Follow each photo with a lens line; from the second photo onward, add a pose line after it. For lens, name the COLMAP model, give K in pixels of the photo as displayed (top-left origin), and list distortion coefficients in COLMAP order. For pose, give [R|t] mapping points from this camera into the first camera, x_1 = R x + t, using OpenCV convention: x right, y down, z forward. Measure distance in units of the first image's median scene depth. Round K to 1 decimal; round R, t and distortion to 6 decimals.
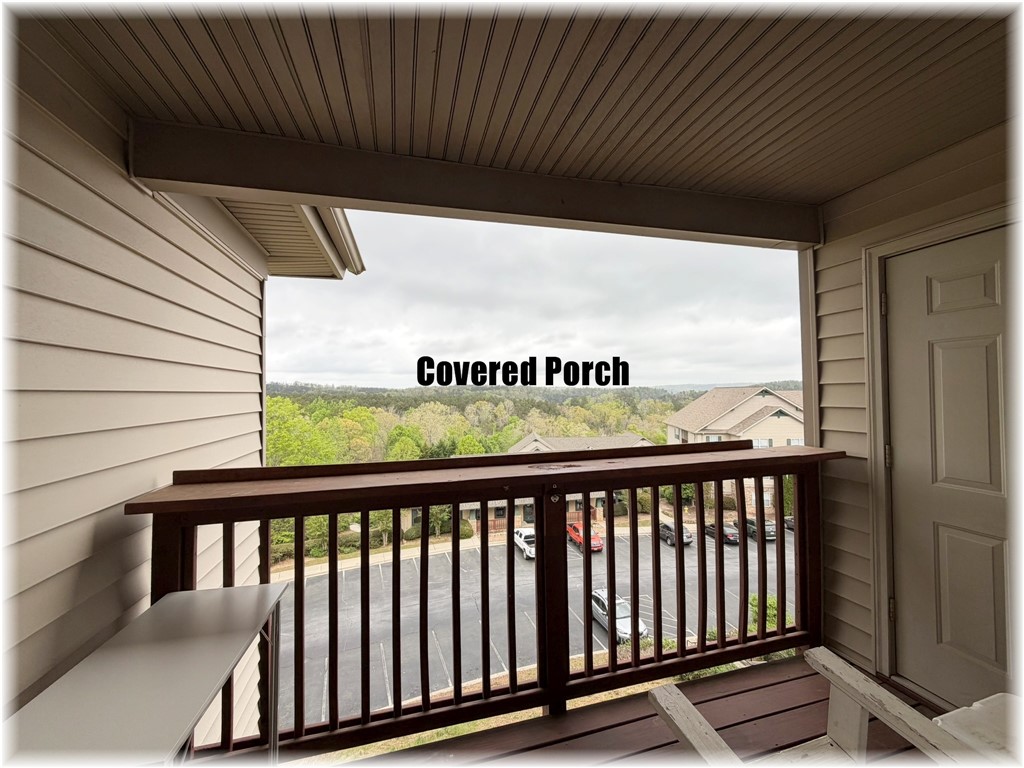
lens RADIAL K [[406.3, 0, 509.2], [0, 406.3, 382.8], [0, 0, 1]] dist [-0.000269, 0.000304]
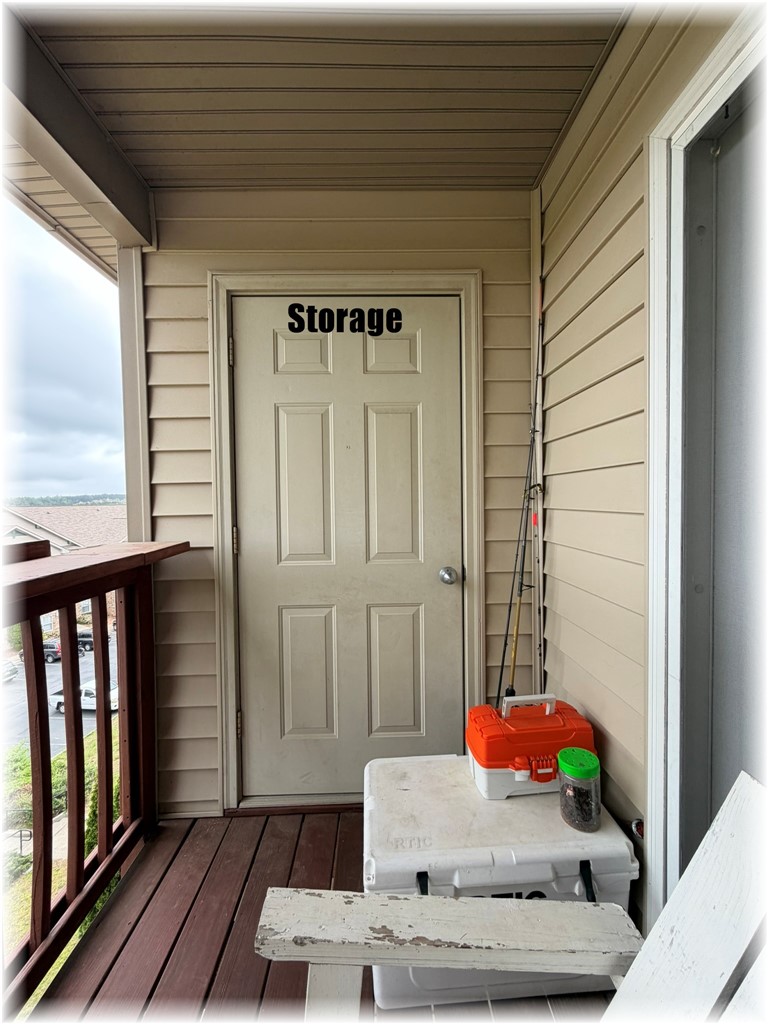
lens RADIAL K [[406.3, 0, 382.7], [0, 406.3, 509.4], [0, 0, 1]] dist [-0.000269, 0.000304]
pose [[0.242006, -0.014504, 0.970166, 0.206104], [-0.007837, 0.999826, 0.016902, 0.098288], [-0.970243, -0.011693, 0.241851, 0.497738]]
